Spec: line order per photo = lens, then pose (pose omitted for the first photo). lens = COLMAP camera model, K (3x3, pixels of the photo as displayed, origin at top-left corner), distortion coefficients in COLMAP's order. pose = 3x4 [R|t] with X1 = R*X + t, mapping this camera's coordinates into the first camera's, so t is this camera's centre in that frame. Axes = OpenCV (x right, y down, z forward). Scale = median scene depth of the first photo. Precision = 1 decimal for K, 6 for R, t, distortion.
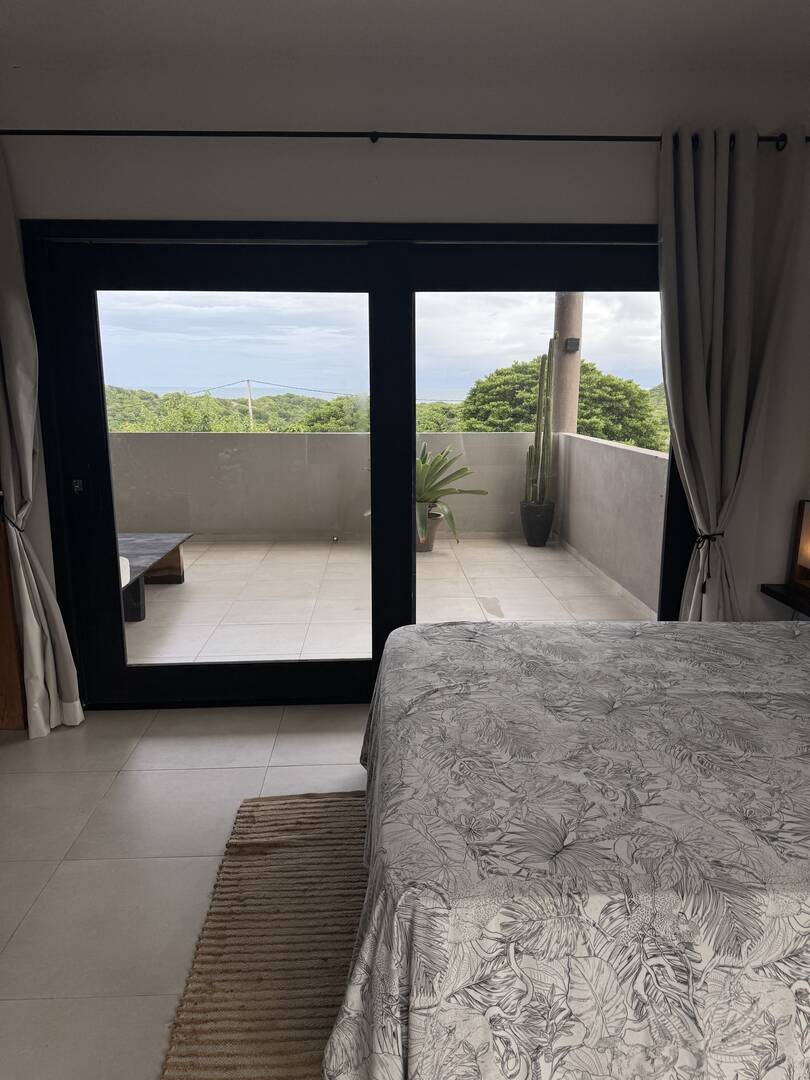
lens RADIAL K [[763.0, 0, 413.5], [0, 763.0, 544.6], [0, 0, 1]] dist [0.030375, -0.038346]
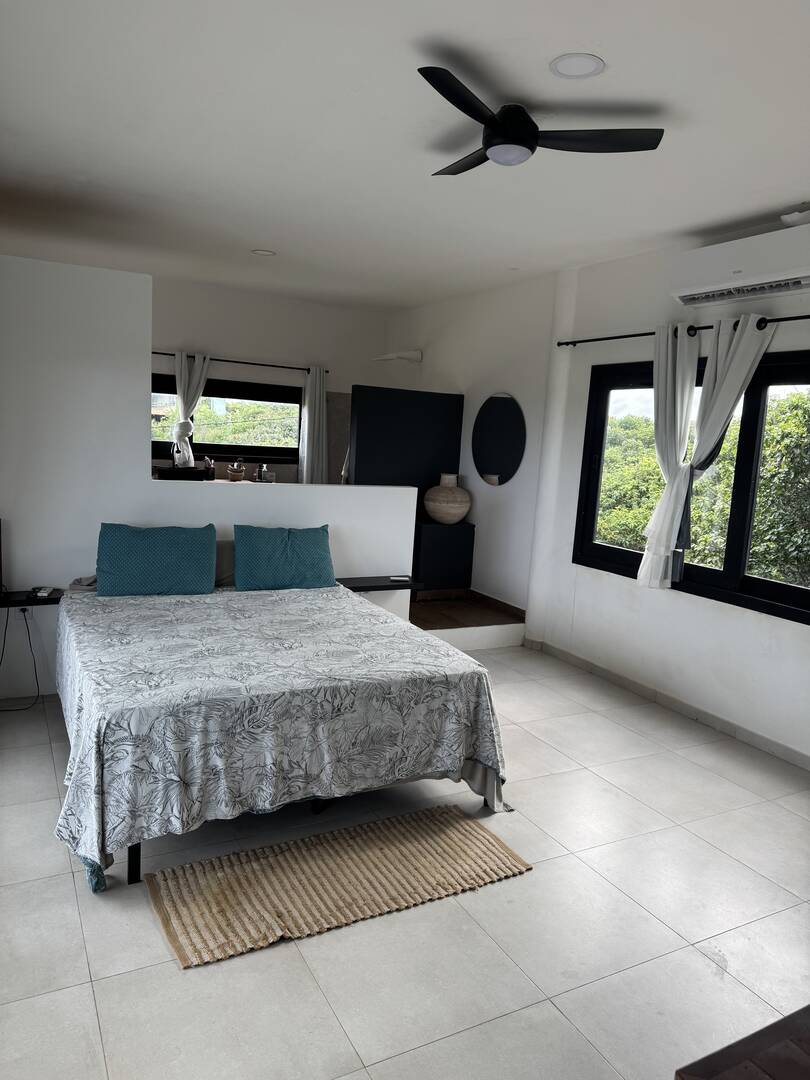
lens RADIAL K [[763.0, 0, 415.7], [0, 763.0, 544.8], [0, 0, 1]] dist [0.030375, -0.038346]
pose [[-0.444088, -0.163171, 0.881000, -1.716953], [0.124216, 0.962570, 0.240893, -0.449242], [-0.887331, 0.216412, -0.407197, 1.833107]]
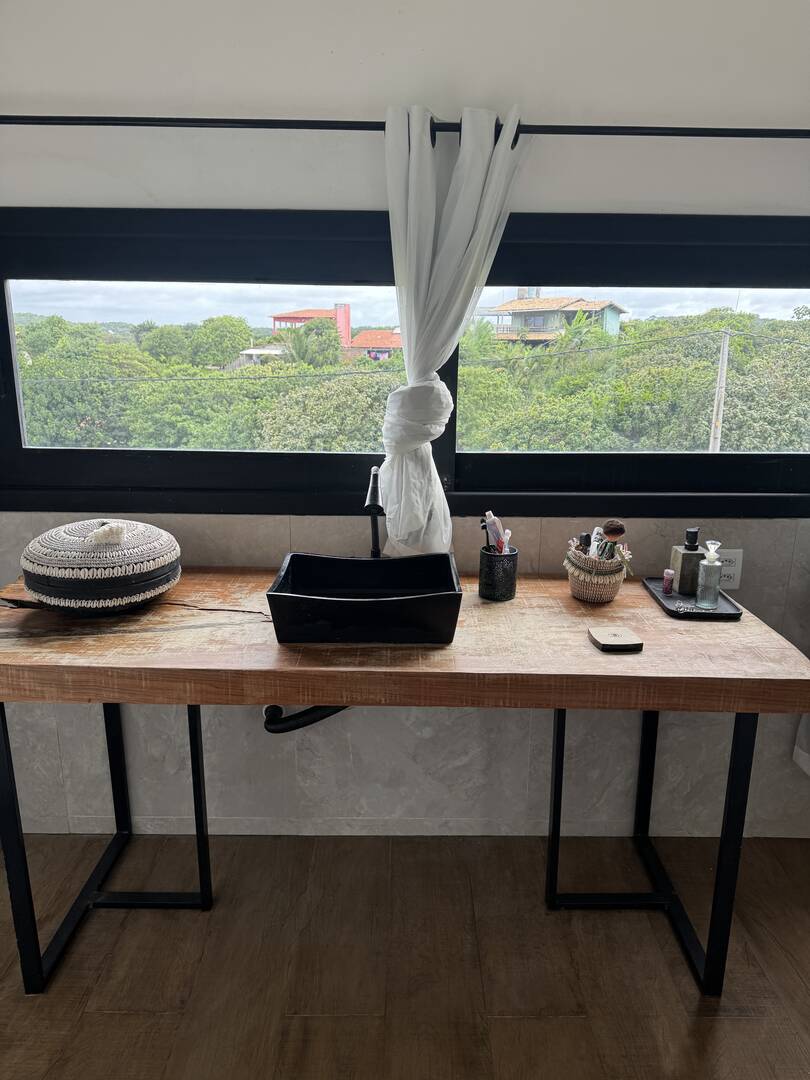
lens RADIAL K [[763.0, 0, 437.0], [0, 763.0, 539.4], [0, 0, 1]] dist [0.030375, -0.038346]
pose [[0.017677, -0.257605, 0.966088, 1.635786], [0.189865, 0.949523, 0.249714, -0.299670], [-0.981651, 0.179012, 0.065695, 1.003781]]
